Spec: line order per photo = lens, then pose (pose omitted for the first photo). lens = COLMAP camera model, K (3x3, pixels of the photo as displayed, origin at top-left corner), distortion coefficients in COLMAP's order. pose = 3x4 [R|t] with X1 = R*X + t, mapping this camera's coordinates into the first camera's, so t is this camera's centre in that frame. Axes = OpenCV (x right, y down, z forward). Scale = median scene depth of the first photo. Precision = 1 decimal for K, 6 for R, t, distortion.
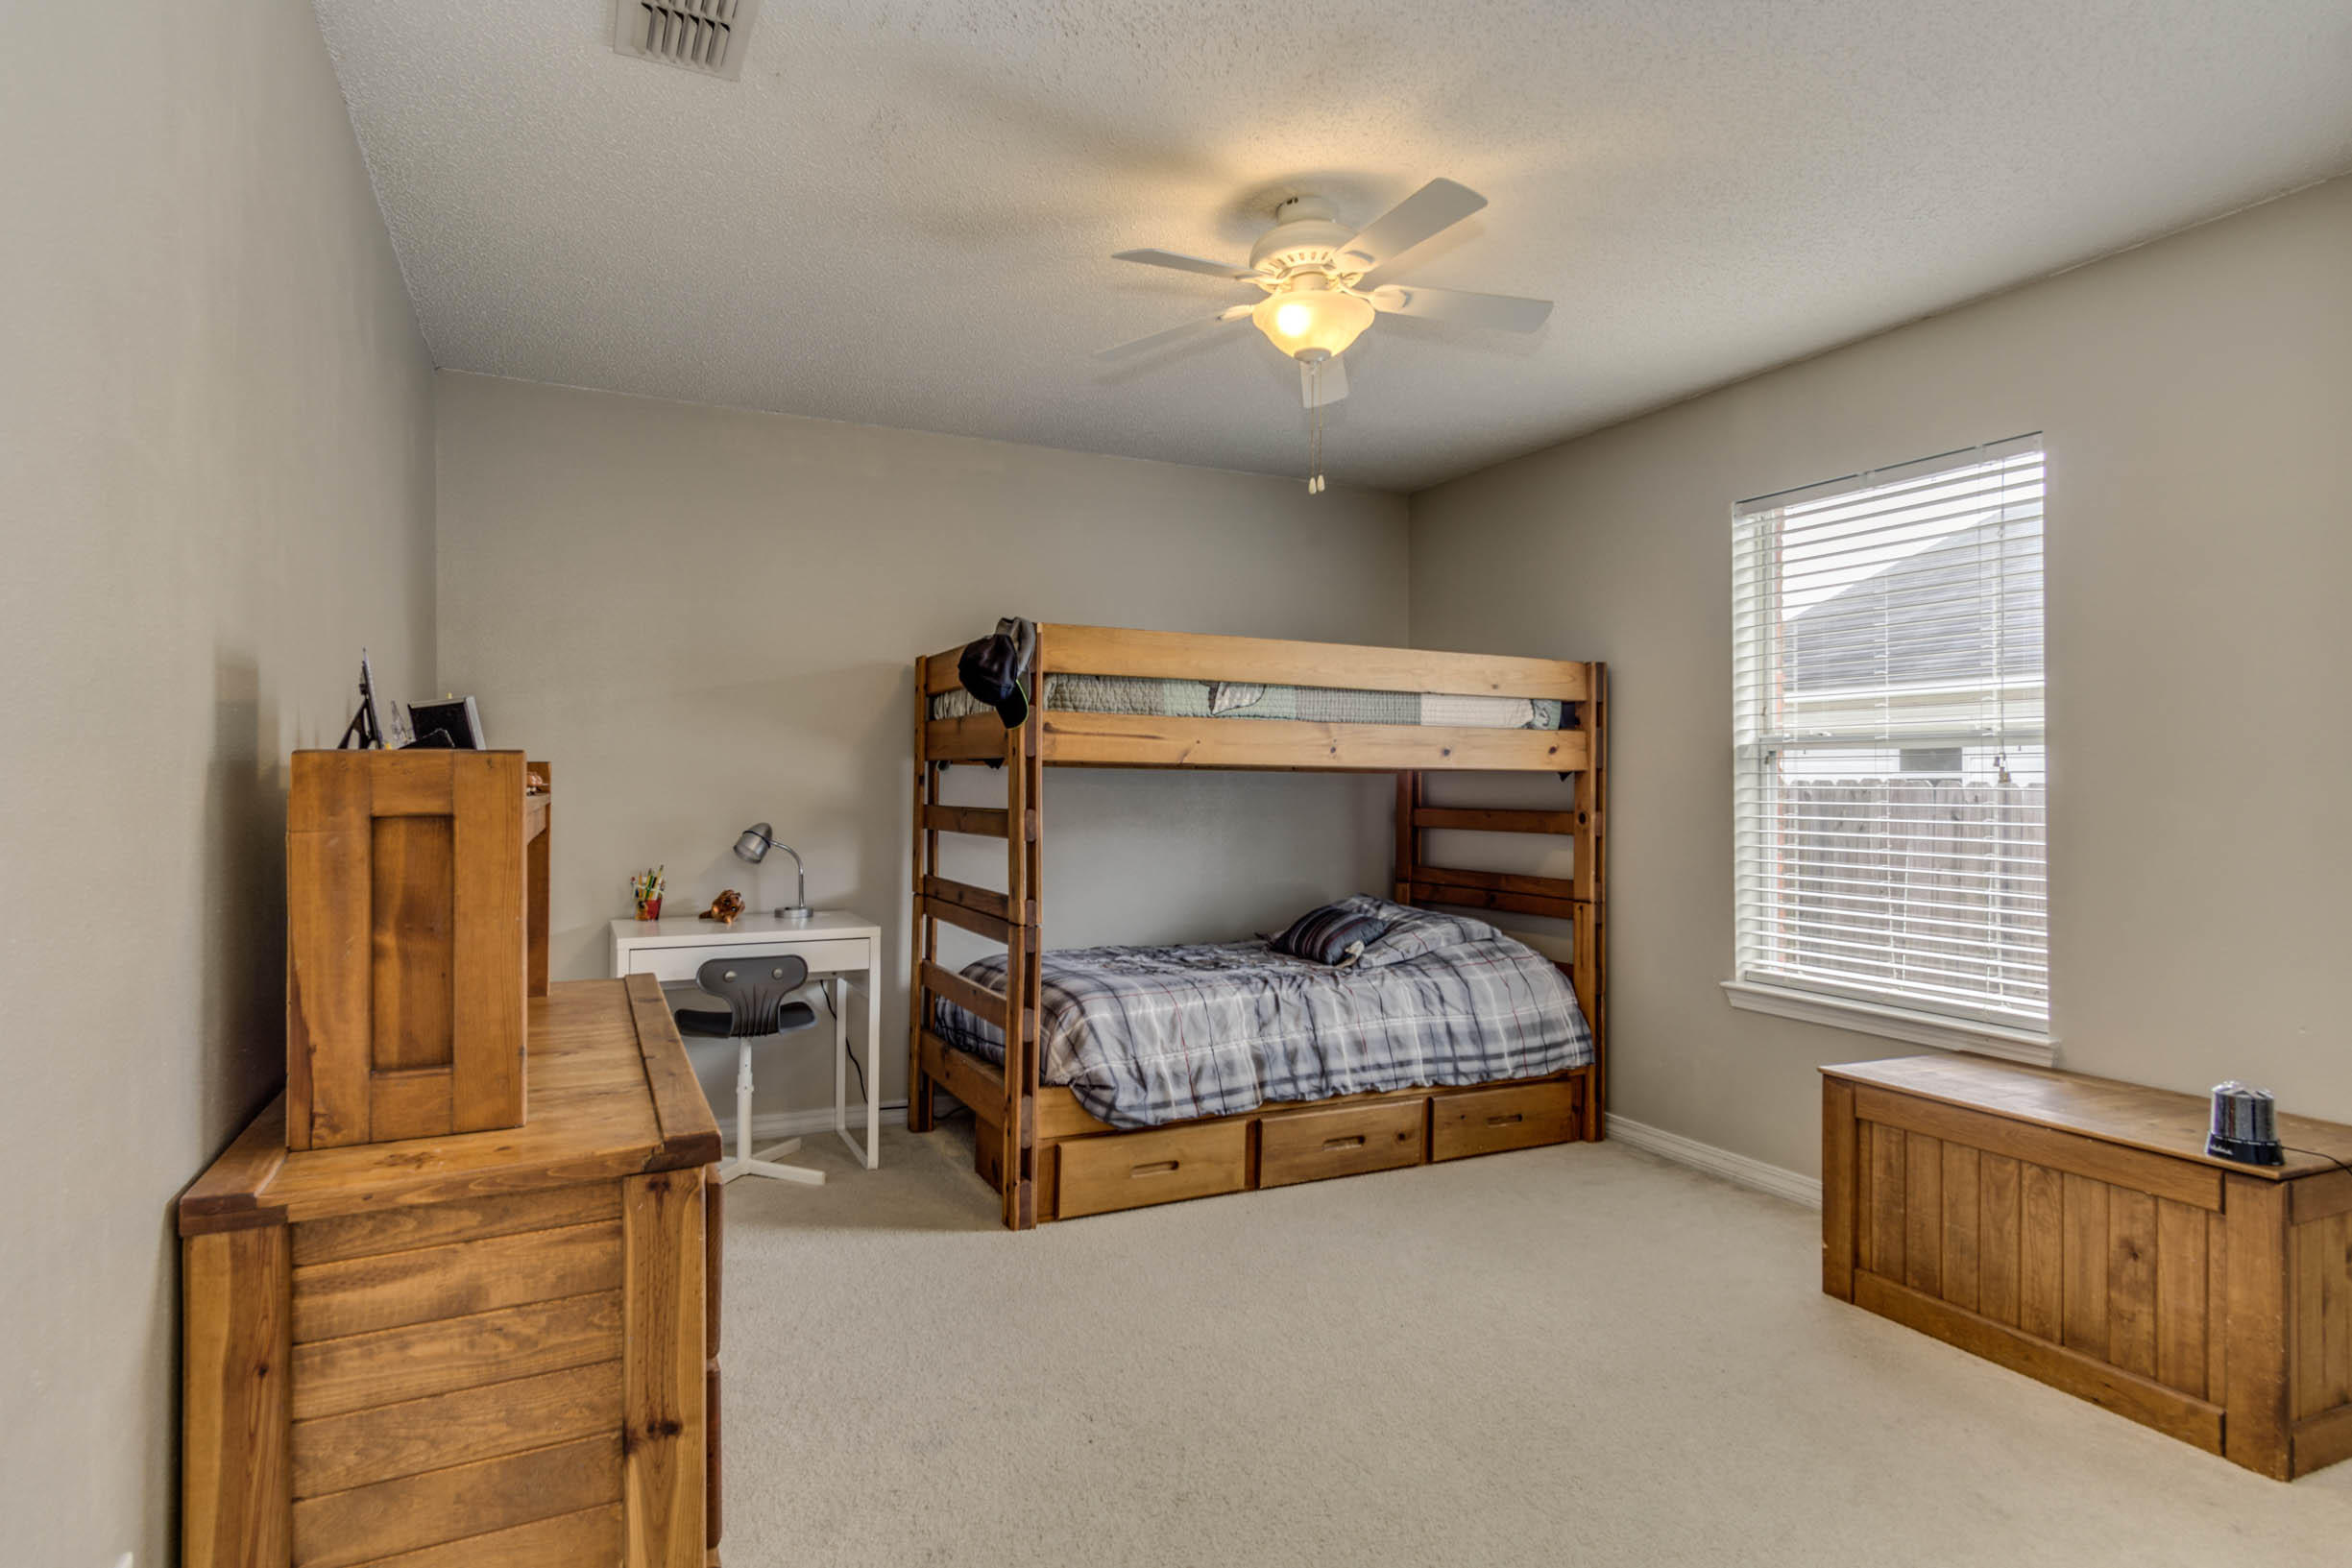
lens RADIAL K [[1240.0, 0, 1181.8], [0, 1240.0, 776.2], [0, 0, 1]] dist [-0.000195, 0.005244]
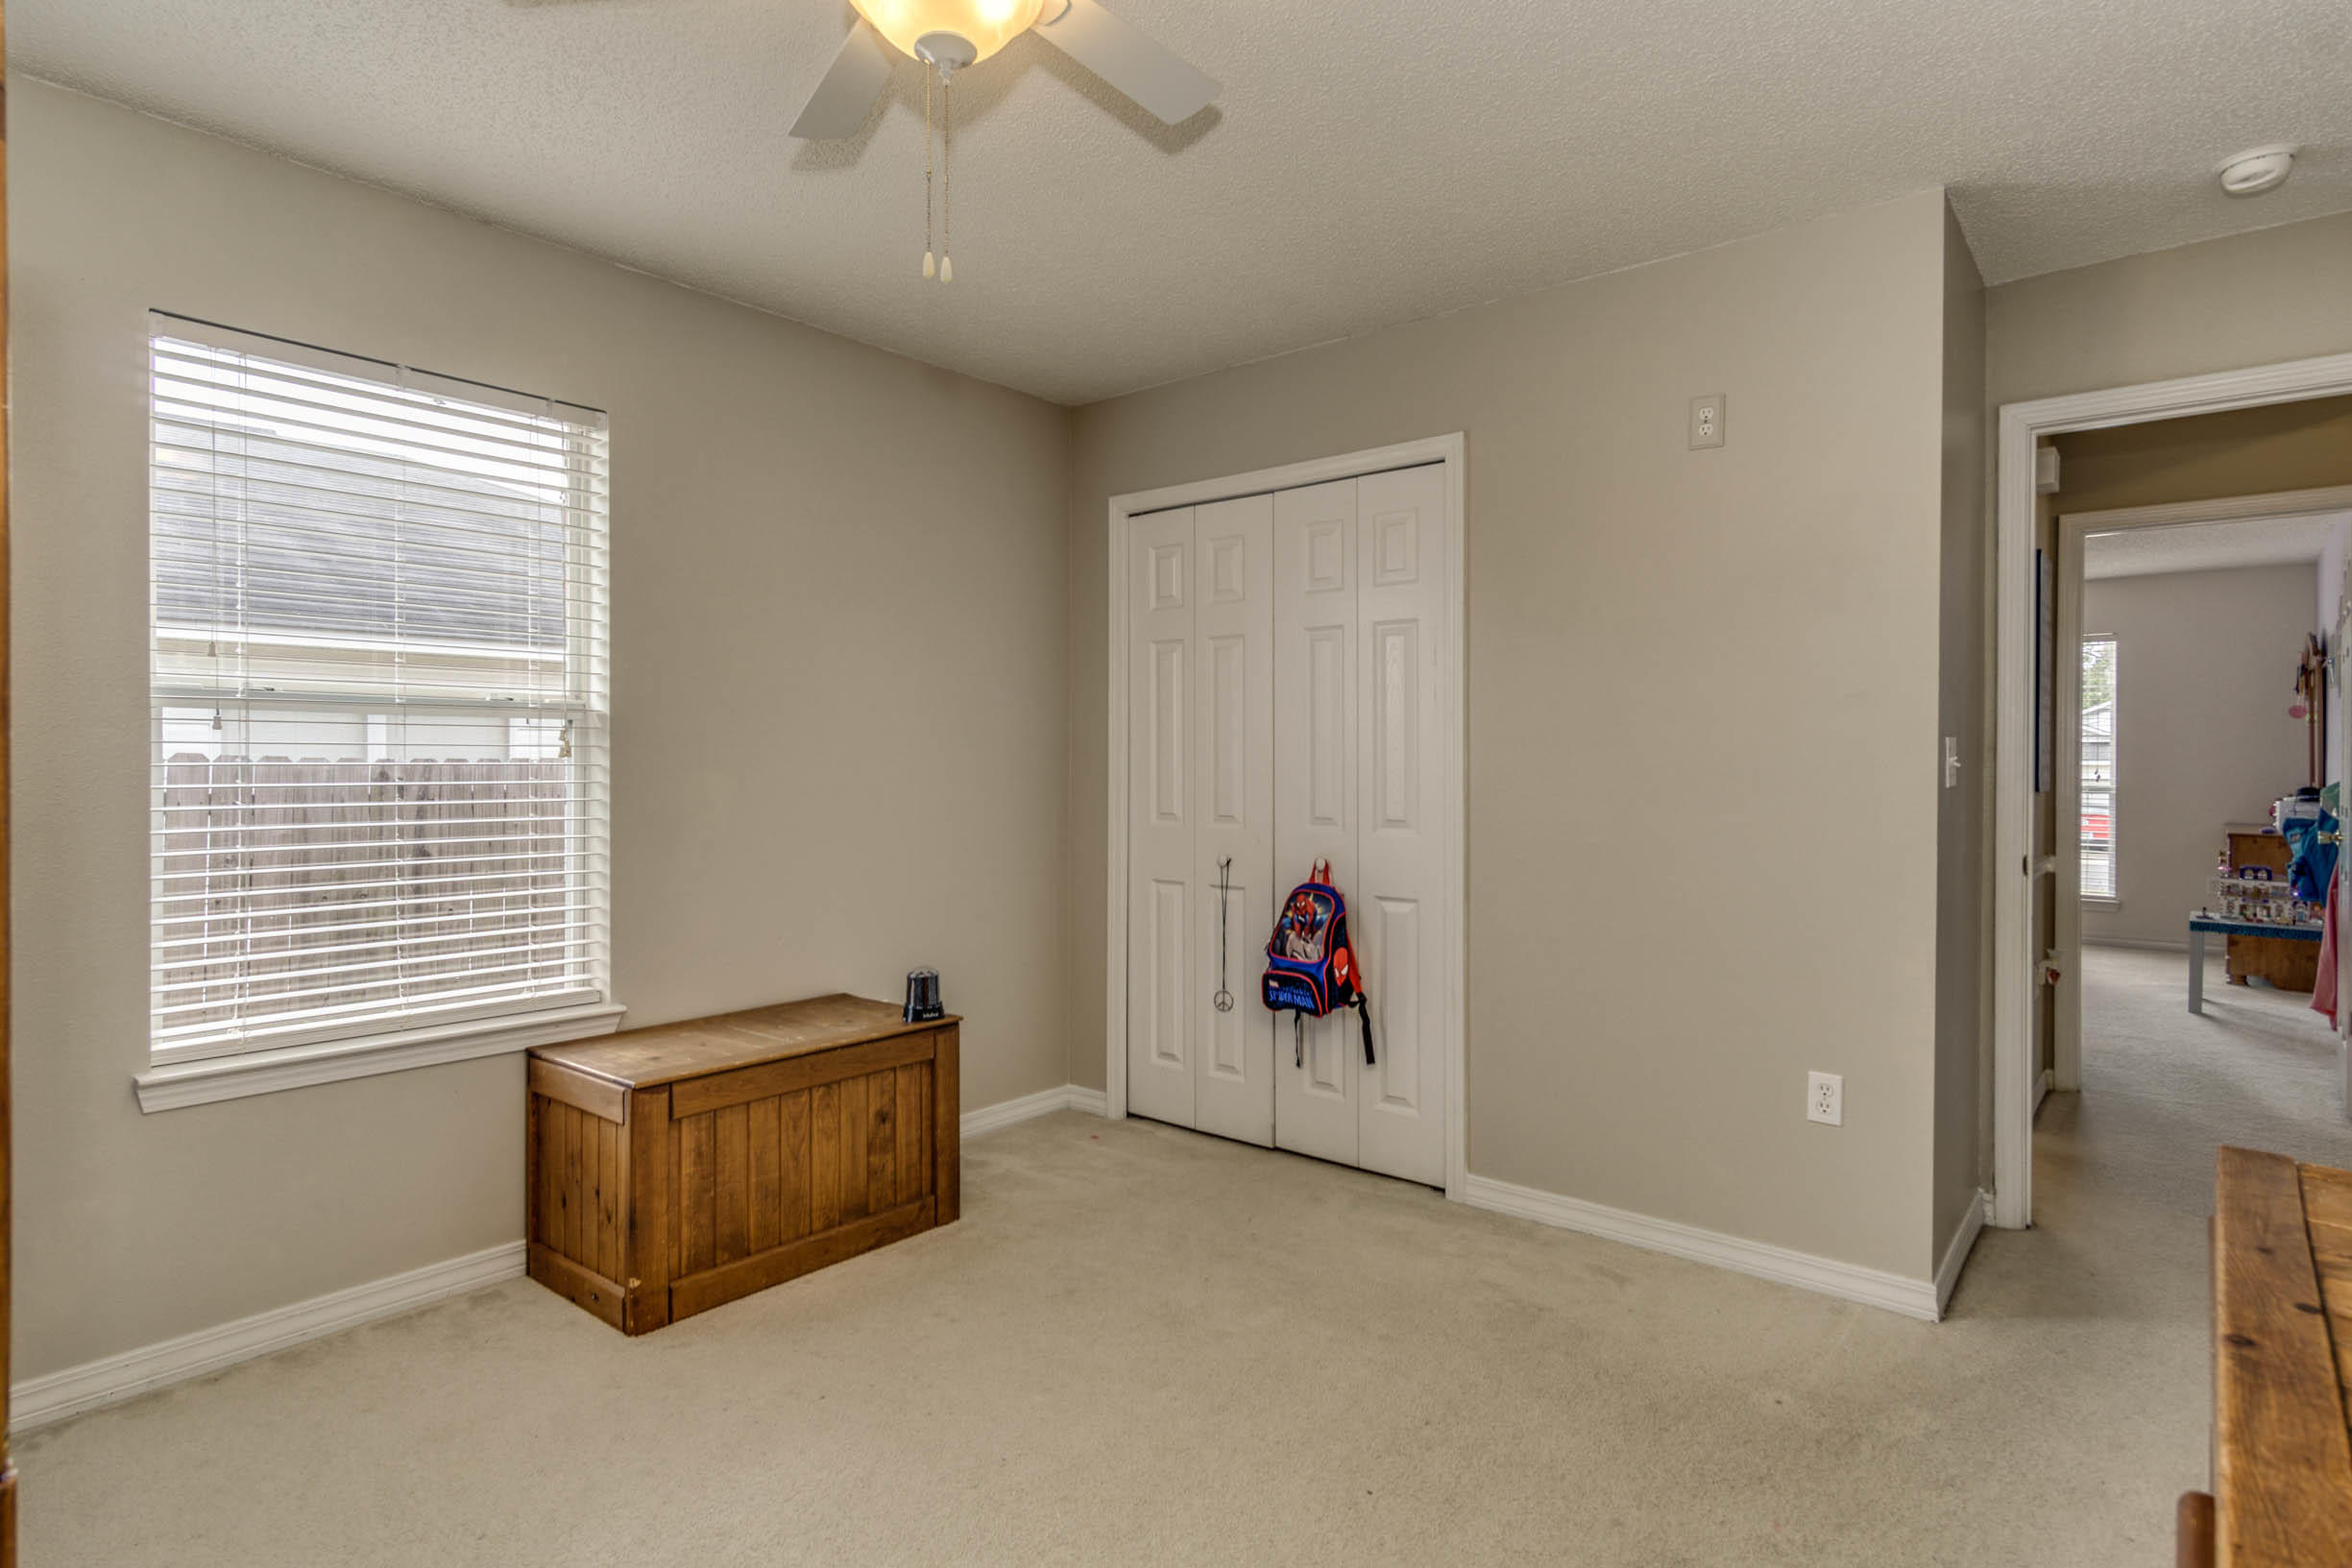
lens RADIAL K [[1240.0, 0, 1164.0], [0, 1240.0, 773.1], [0, 0, 1]] dist [-0.000195, 0.005244]
pose [[-0.403649, -0.013635, 0.914812, -0.469471], [-0.007506, 0.999905, 0.011592, 0.003092], [-0.914883, -0.002188, -0.403713, 1.093919]]
